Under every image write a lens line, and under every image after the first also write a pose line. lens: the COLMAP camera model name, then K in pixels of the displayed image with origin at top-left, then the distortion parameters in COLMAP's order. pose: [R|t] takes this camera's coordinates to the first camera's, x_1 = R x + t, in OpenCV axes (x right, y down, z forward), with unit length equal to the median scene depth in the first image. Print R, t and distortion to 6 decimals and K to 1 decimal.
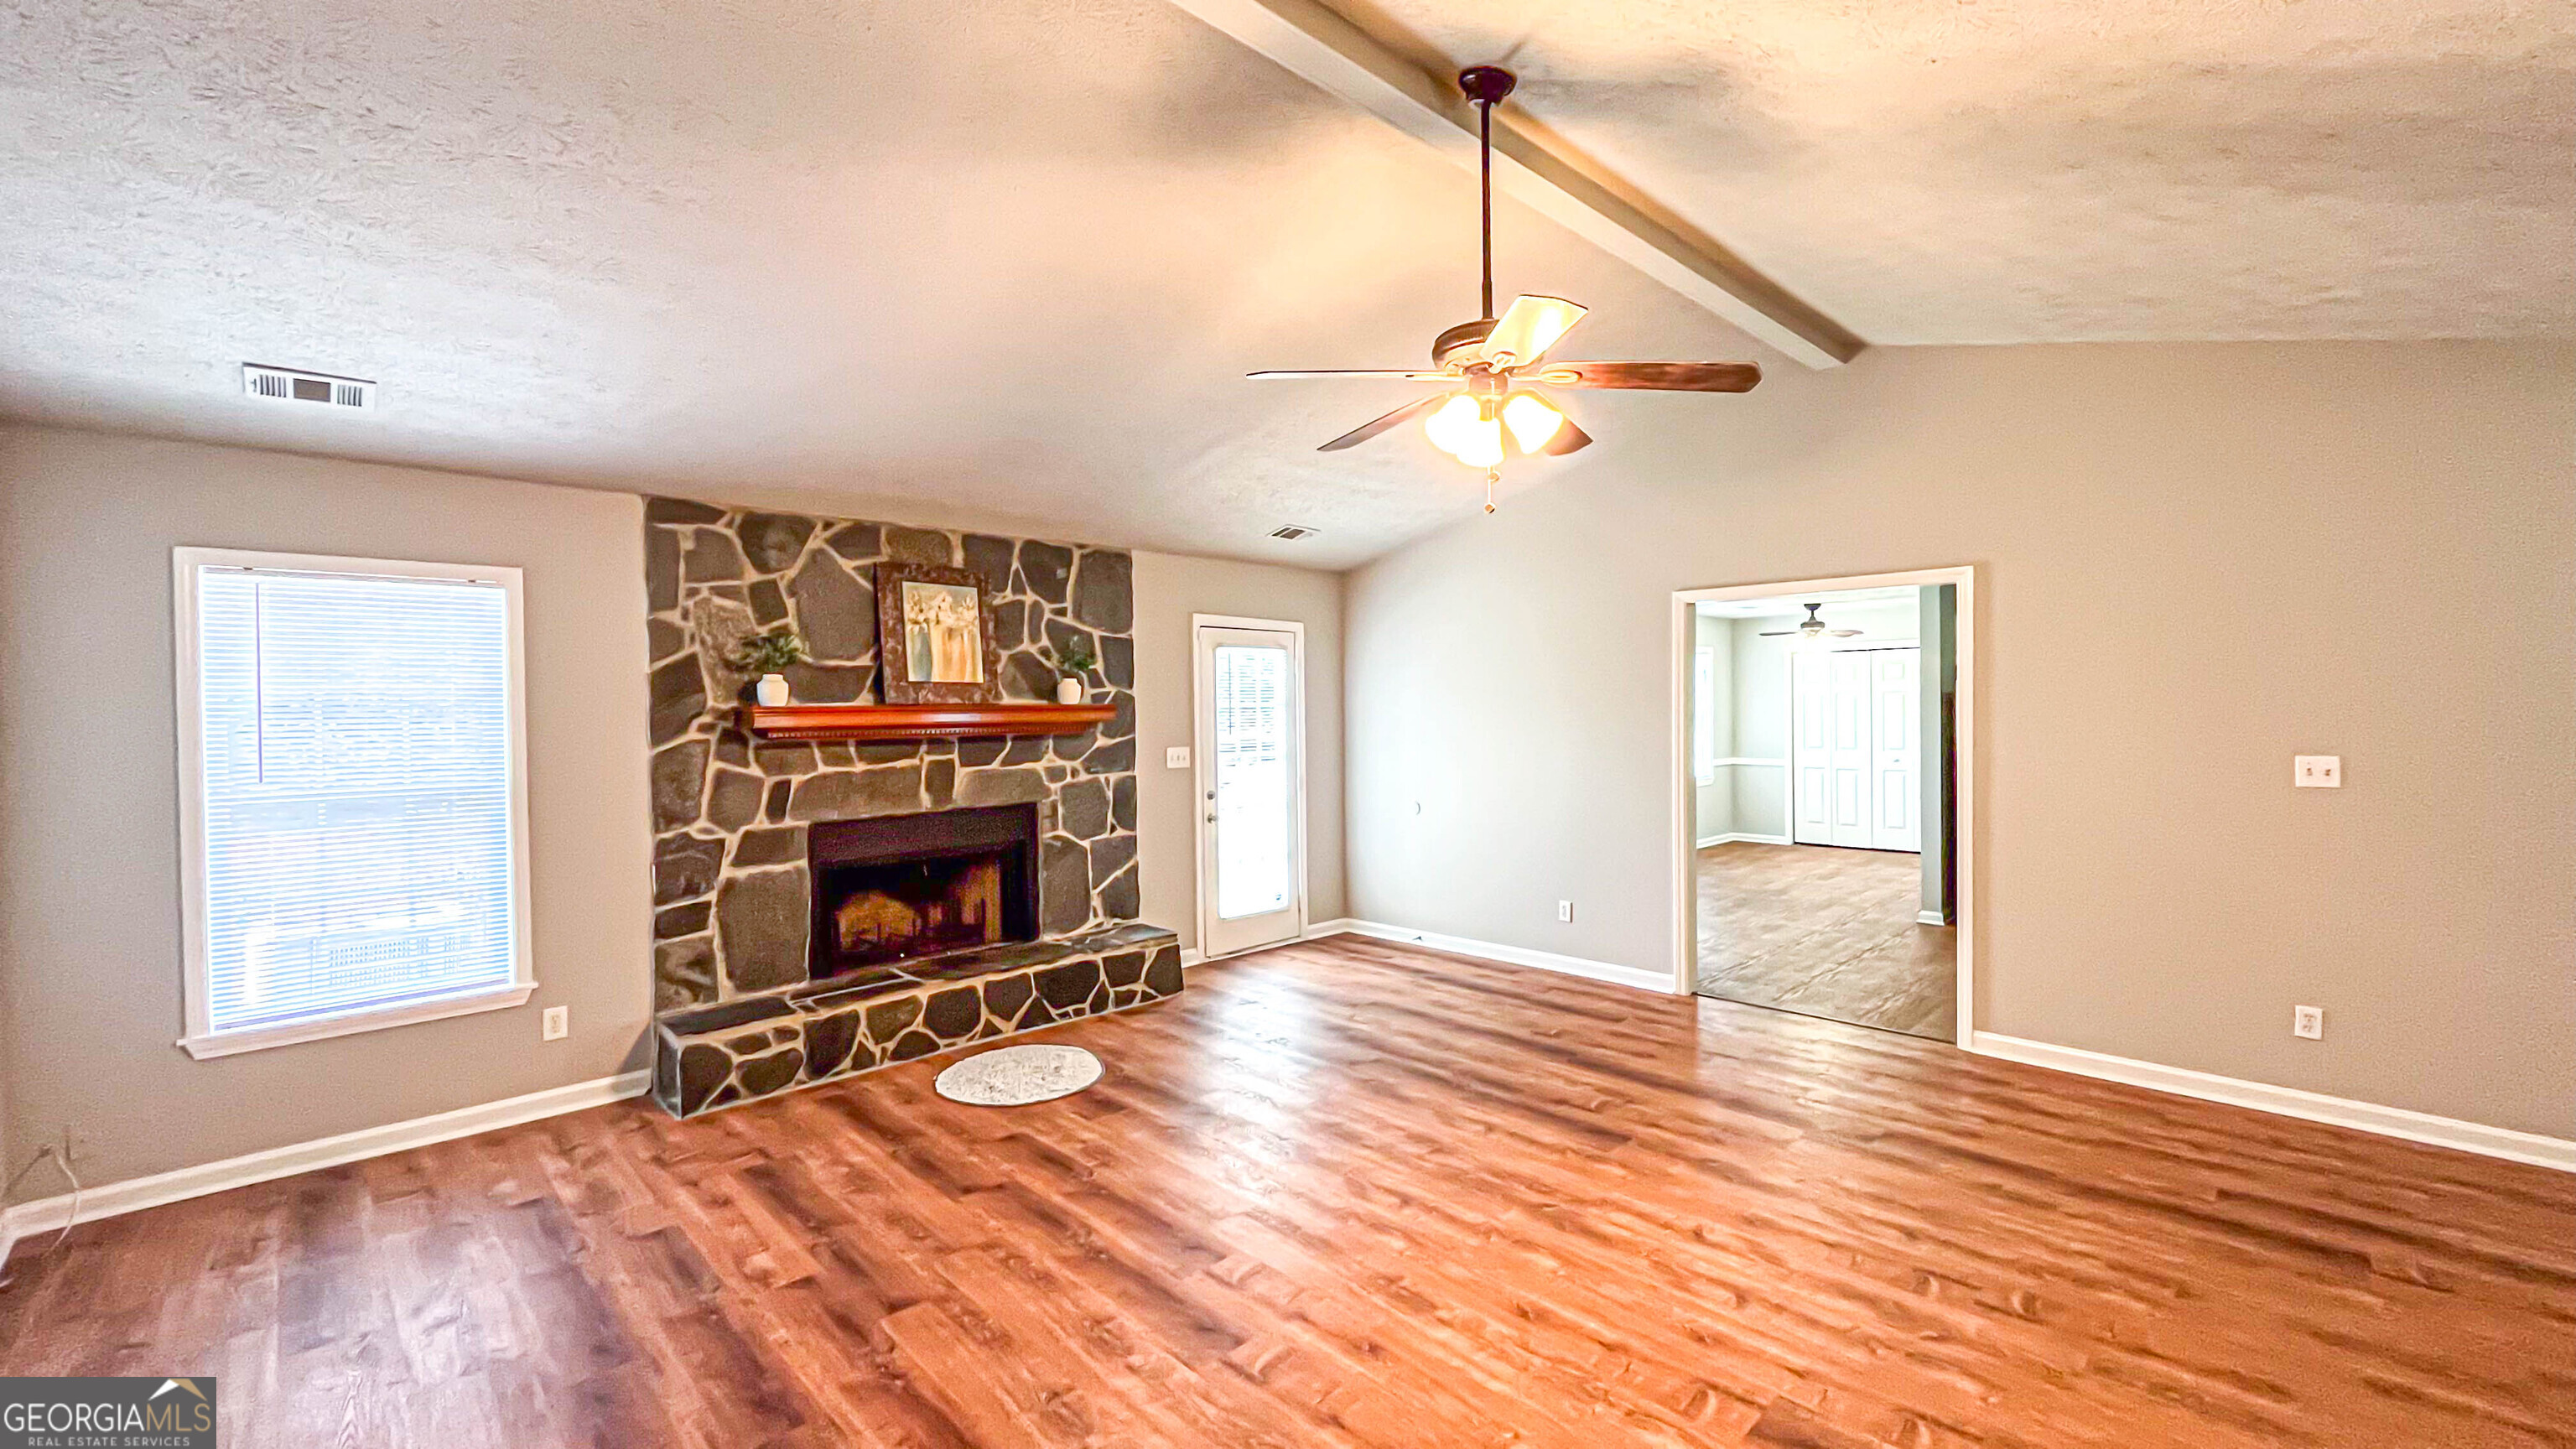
lens RADIAL K [[1045.4, 0, 1283.7], [0, 1045.4, 713.9], [0, 0, 1]] dist [-0.002412, -0.000335]
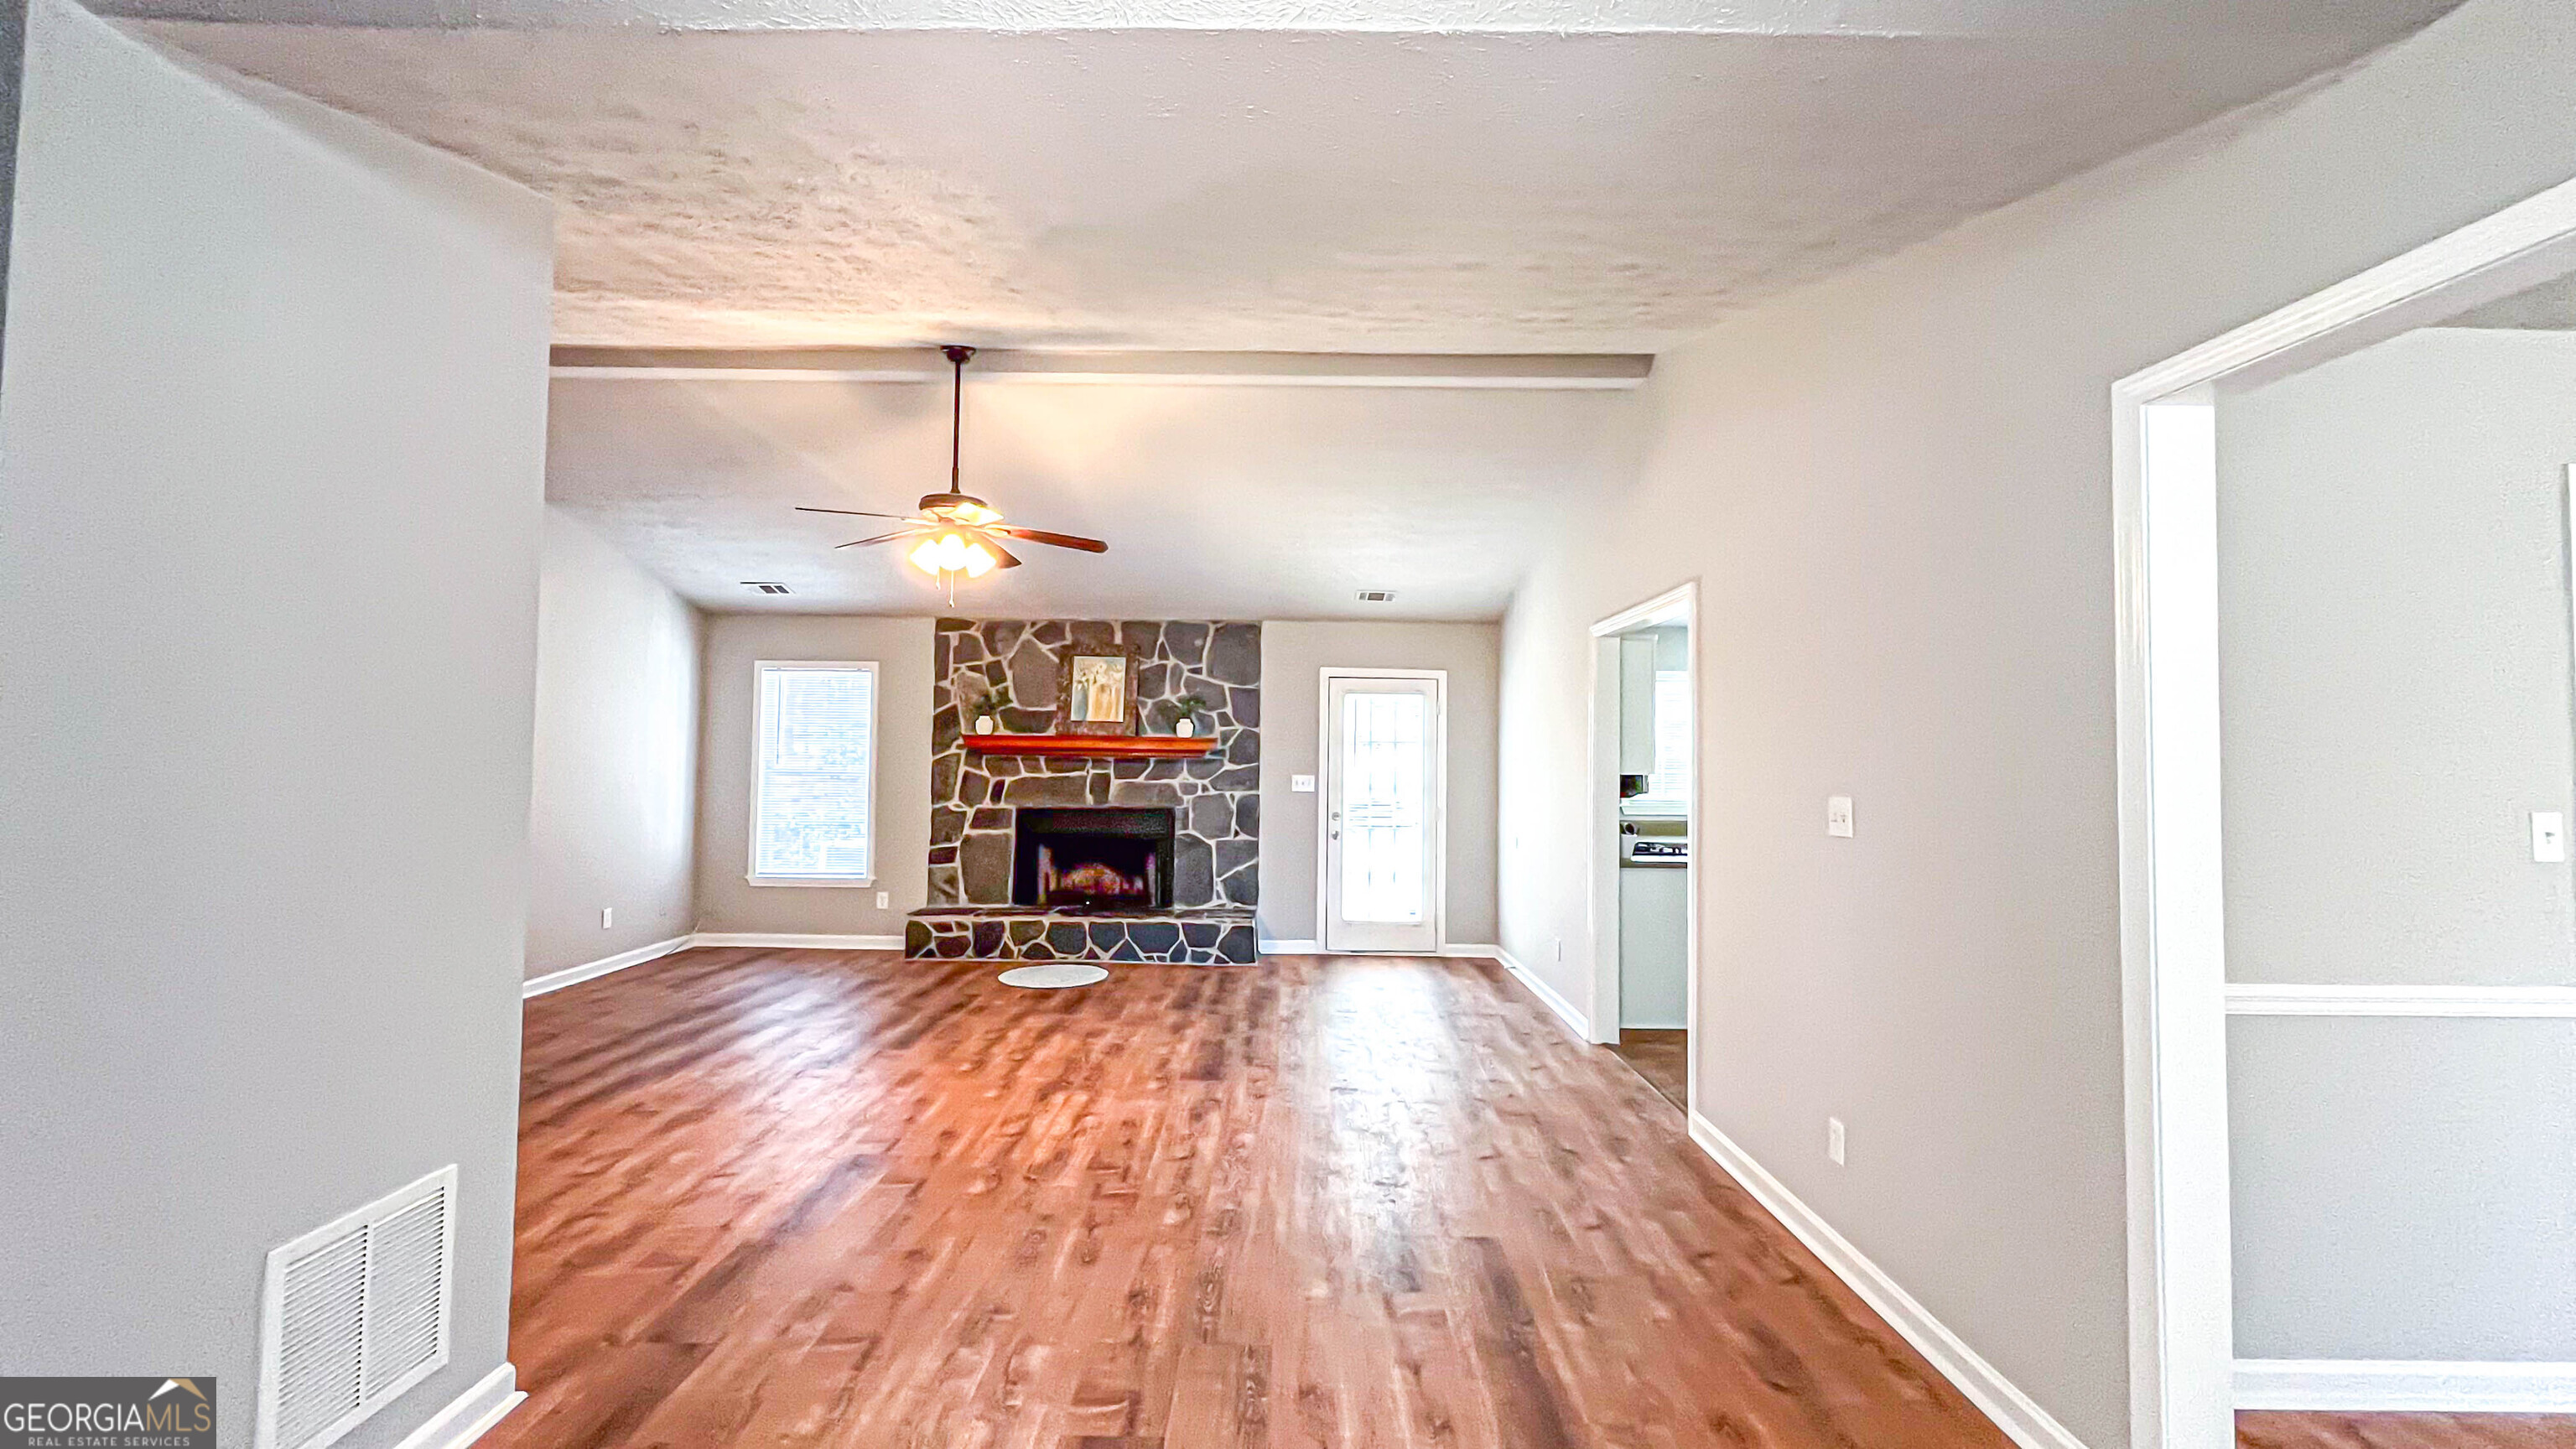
lens RADIAL K [[1045.4, 0, 1282.4], [0, 1045.4, 713.7], [0, 0, 1]] dist [-0.002412, -0.000335]
pose [[0.718281, -0.010914, -0.695668, 0.984612], [-0.026831, 0.998699, -0.043372, 0.018352], [0.695236, 0.049819, 0.717053, 0.112443]]
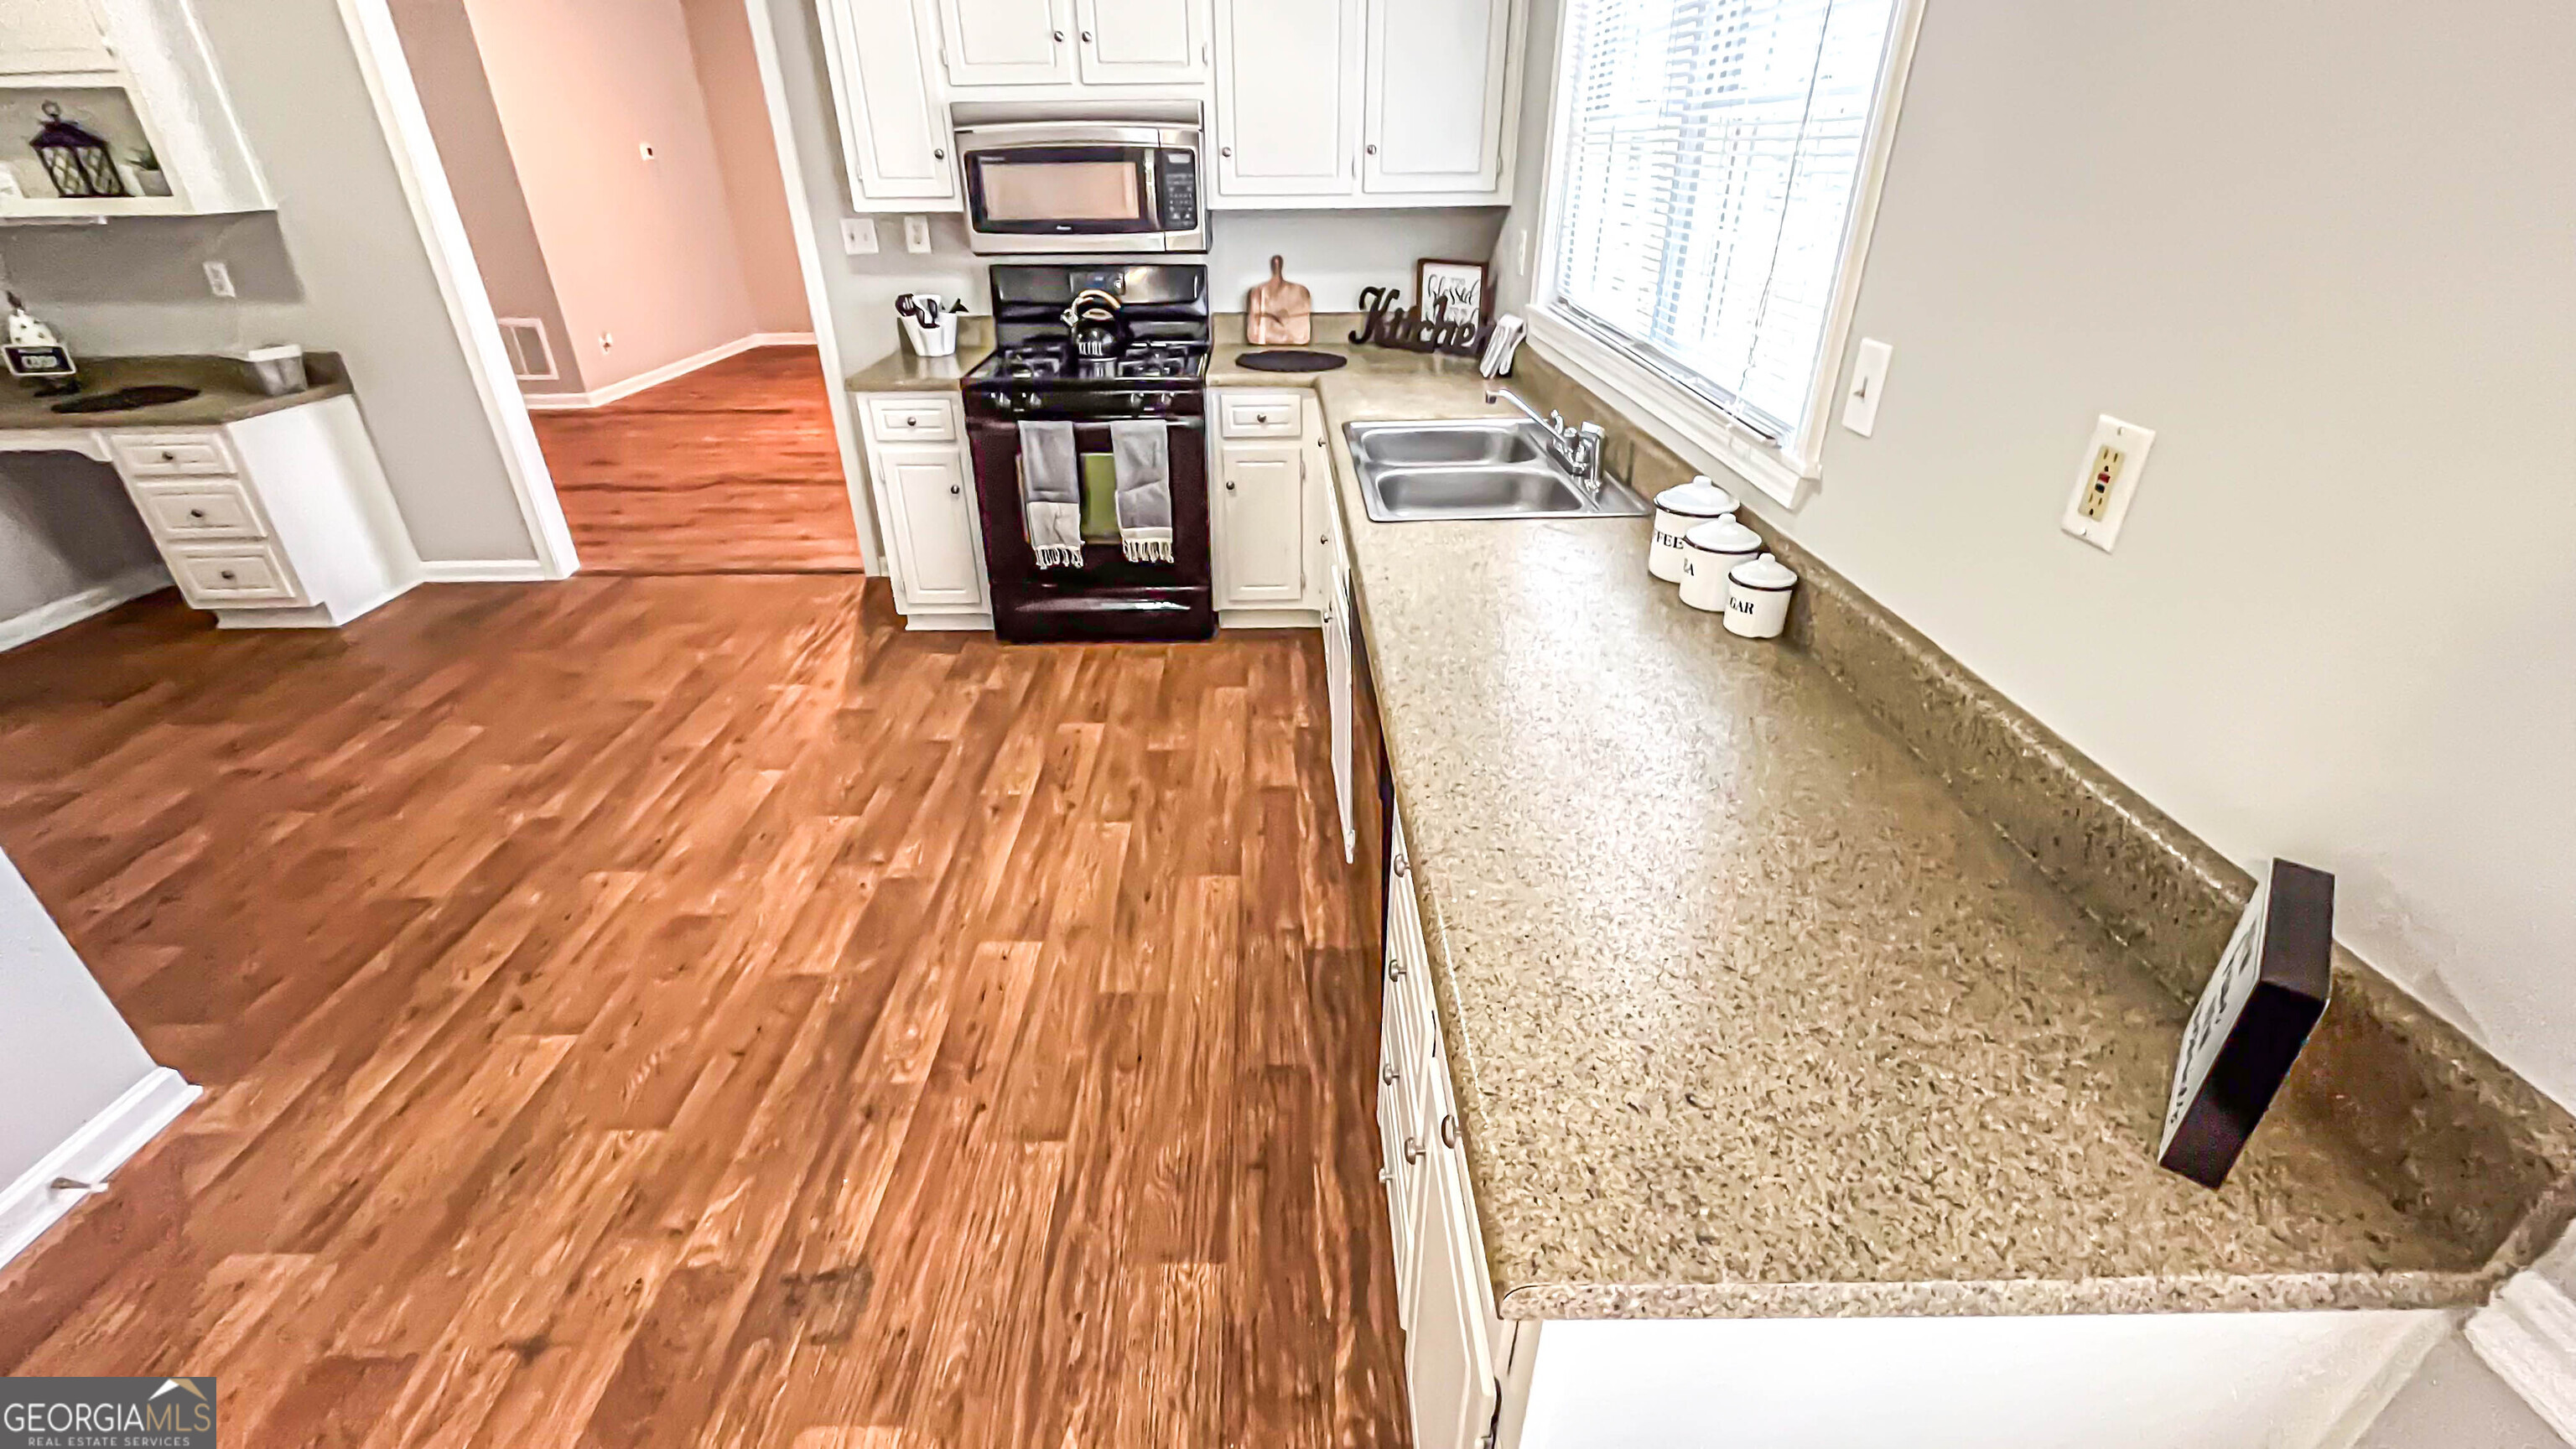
lens RADIAL K [[1045.4, 0, 1283.0], [0, 1045.4, 713.8], [0, 0, 1]] dist [-0.002412, -0.000335]
pose [[-0.683730, 0.359942, -0.634788, 0.833995], [0.007642, 0.873372, 0.486994, -0.021022], [0.729695, 0.328122, -0.599901, 2.016282]]
